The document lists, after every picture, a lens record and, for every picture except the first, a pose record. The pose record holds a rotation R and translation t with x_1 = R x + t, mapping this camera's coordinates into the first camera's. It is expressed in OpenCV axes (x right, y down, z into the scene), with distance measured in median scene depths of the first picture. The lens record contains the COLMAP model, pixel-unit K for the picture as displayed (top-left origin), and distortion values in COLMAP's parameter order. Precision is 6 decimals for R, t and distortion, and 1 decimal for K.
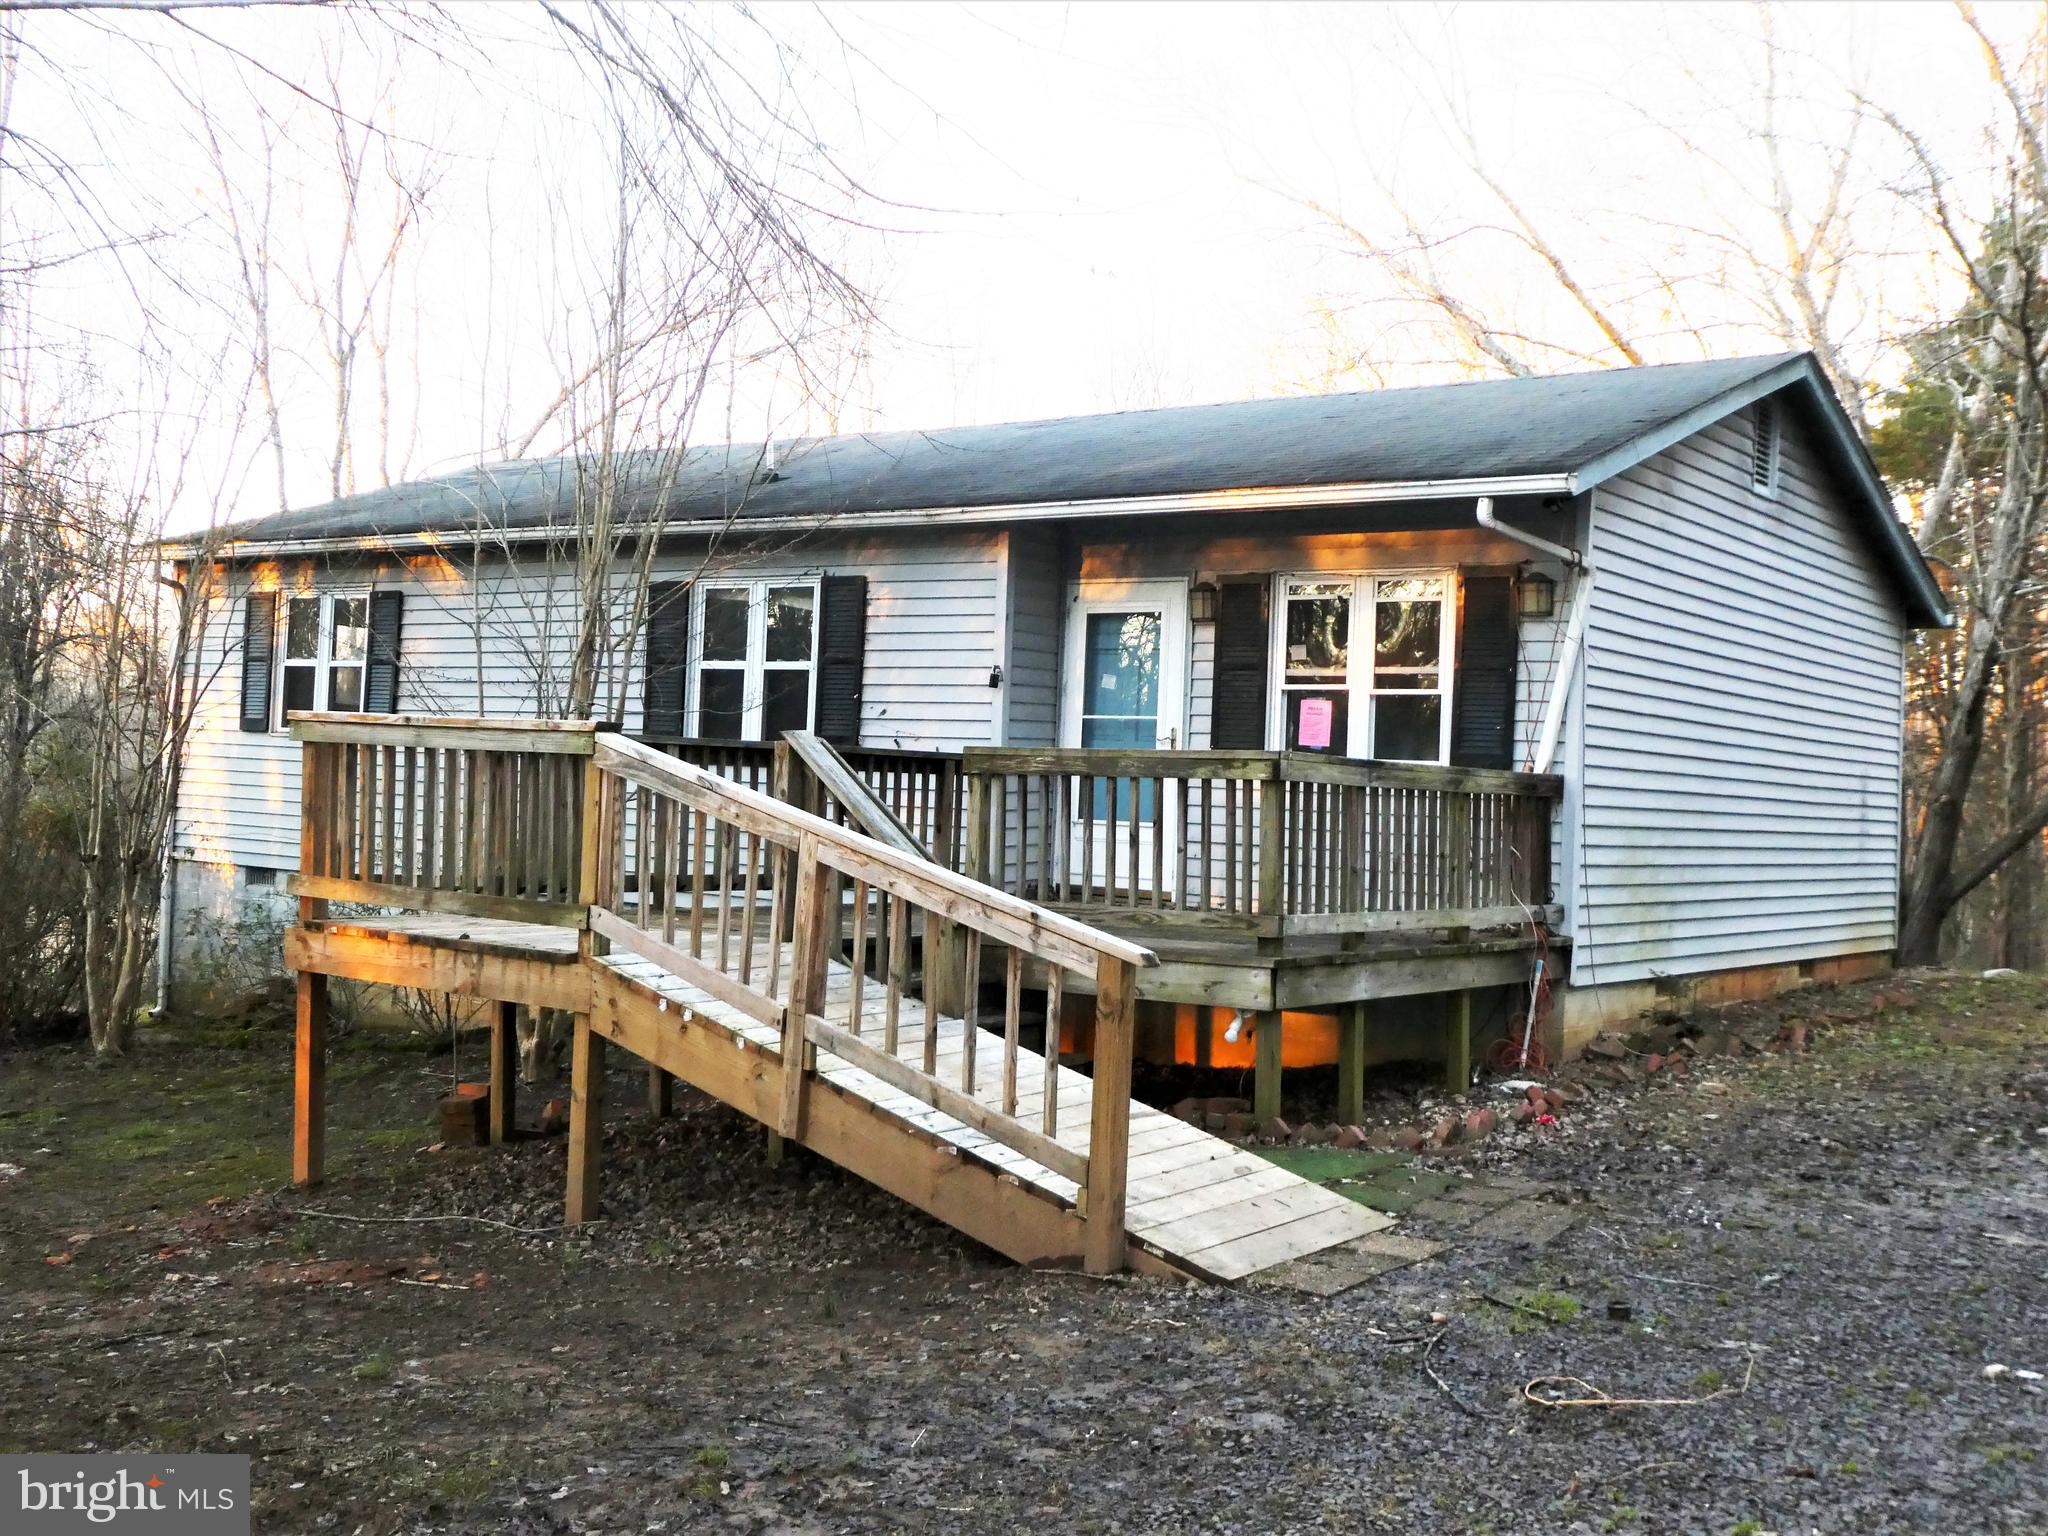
lens RADIAL K [[2225.3, 0, 1024.0], [0, 2225.3, 768.0], [0, 0, 1]] dist [0.068273, 0.482241]
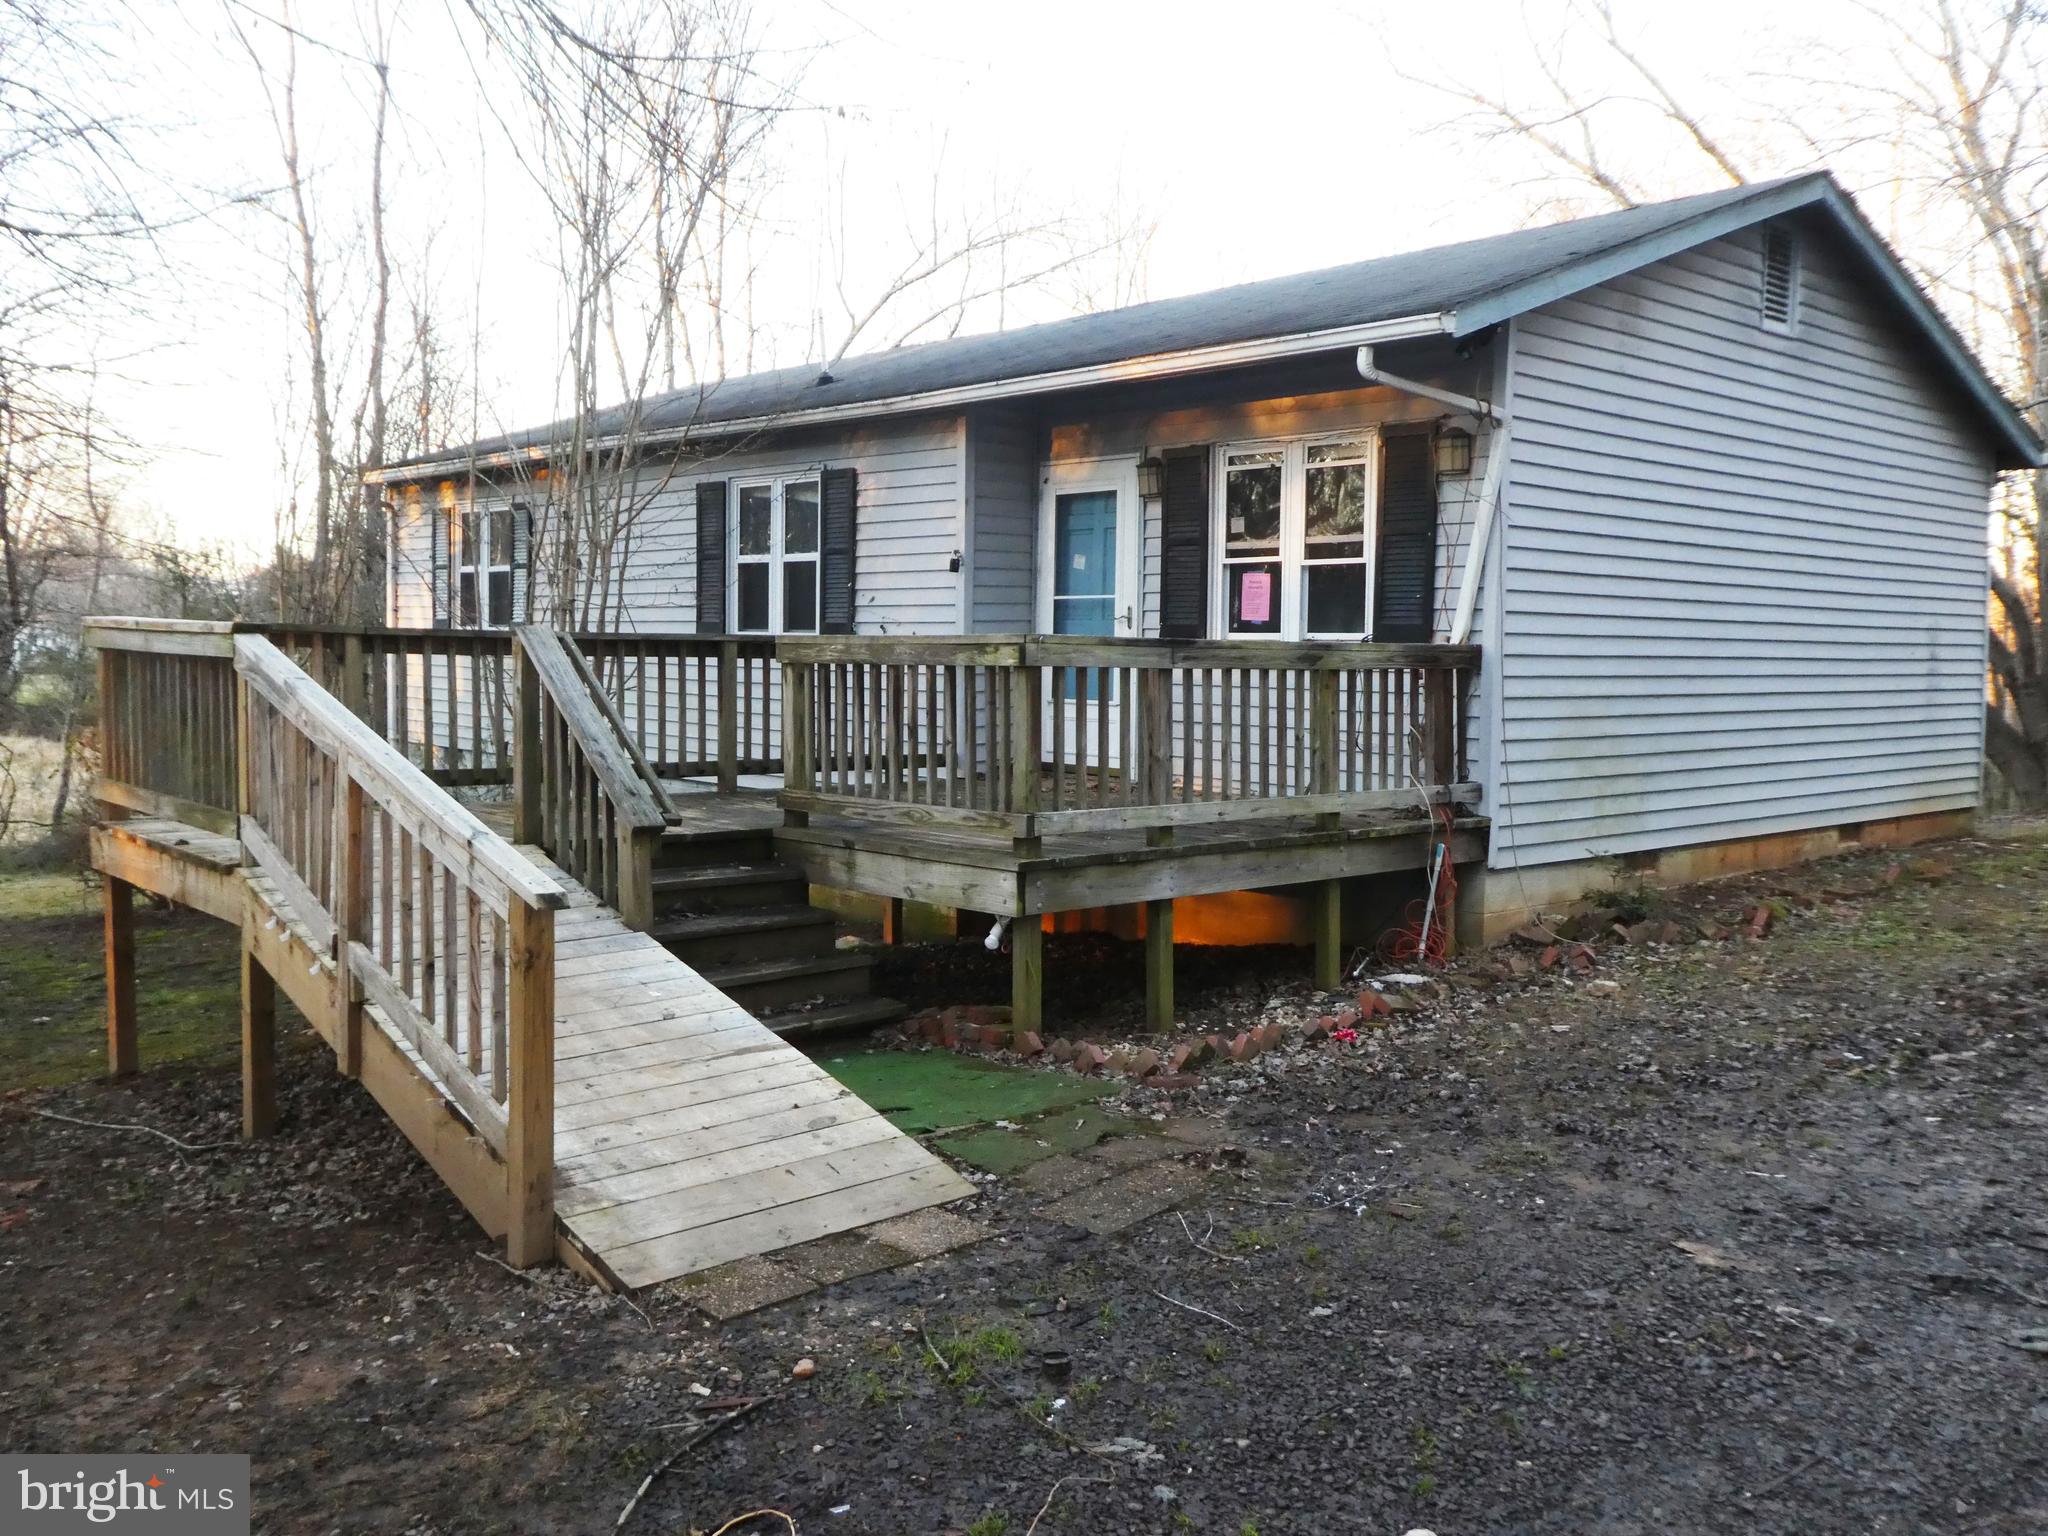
lens RADIAL K [[1765.7, 0, 1024.0], [0, 1765.7, 768.0], [0, 0, 1]] dist [0.090955, -0.005052]
pose [[0.977254, -0.011505, -0.211762, 0.194718], [0.027063, 0.997129, 0.070719, -0.002985], [0.210340, -0.074841, 0.974759, 0.213944]]
